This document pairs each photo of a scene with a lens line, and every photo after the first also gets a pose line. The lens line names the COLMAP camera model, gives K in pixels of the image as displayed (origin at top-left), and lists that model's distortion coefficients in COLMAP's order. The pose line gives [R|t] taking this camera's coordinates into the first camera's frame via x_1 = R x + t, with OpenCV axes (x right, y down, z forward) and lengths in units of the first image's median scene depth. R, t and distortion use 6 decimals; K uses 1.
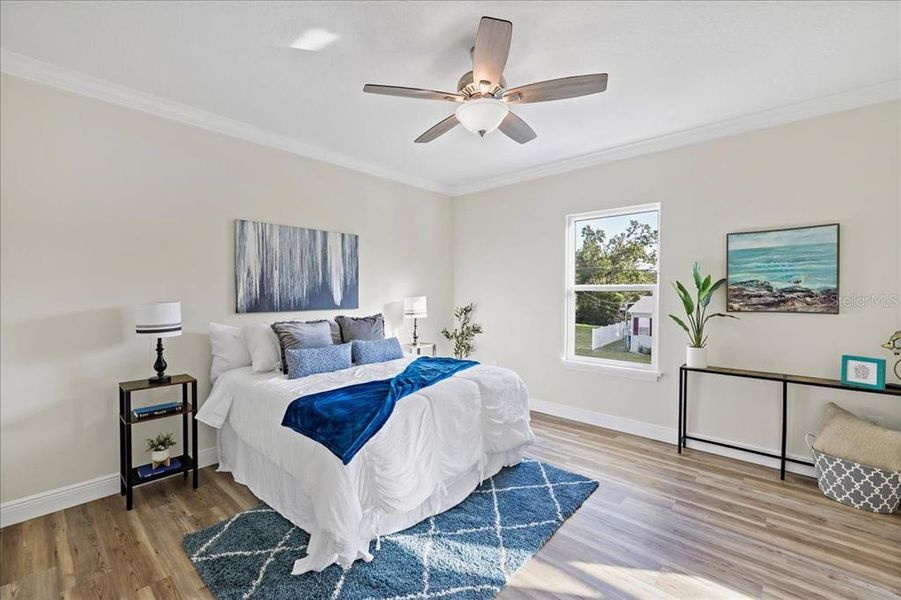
lens RADIAL K [[380.0, 0, 450.5], [0, 380.0, 300.0], [0, 0, 1]] dist [-0.000146, -0.000058]
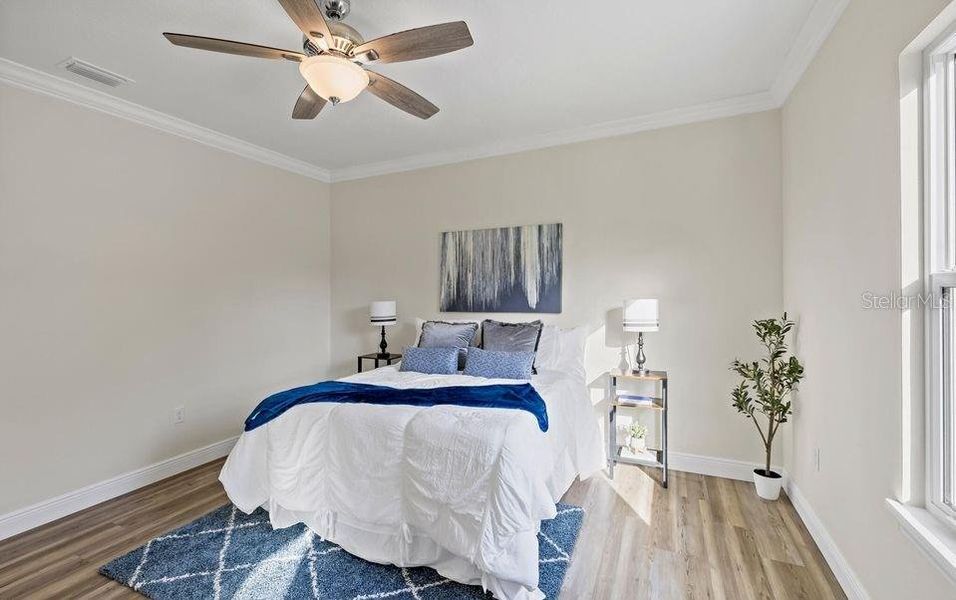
lens RADIAL K [[411.9, 0, 477.5], [0, 411.9, 287.1], [0, 0, 1]] dist [0.000005, 0.000082]
pose [[0.293408, -0.013785, -0.955888, 0.630280], [-0.011056, 0.999780, -0.017812, -0.017441], [0.955924, 0.015794, 0.293191, 0.653966]]
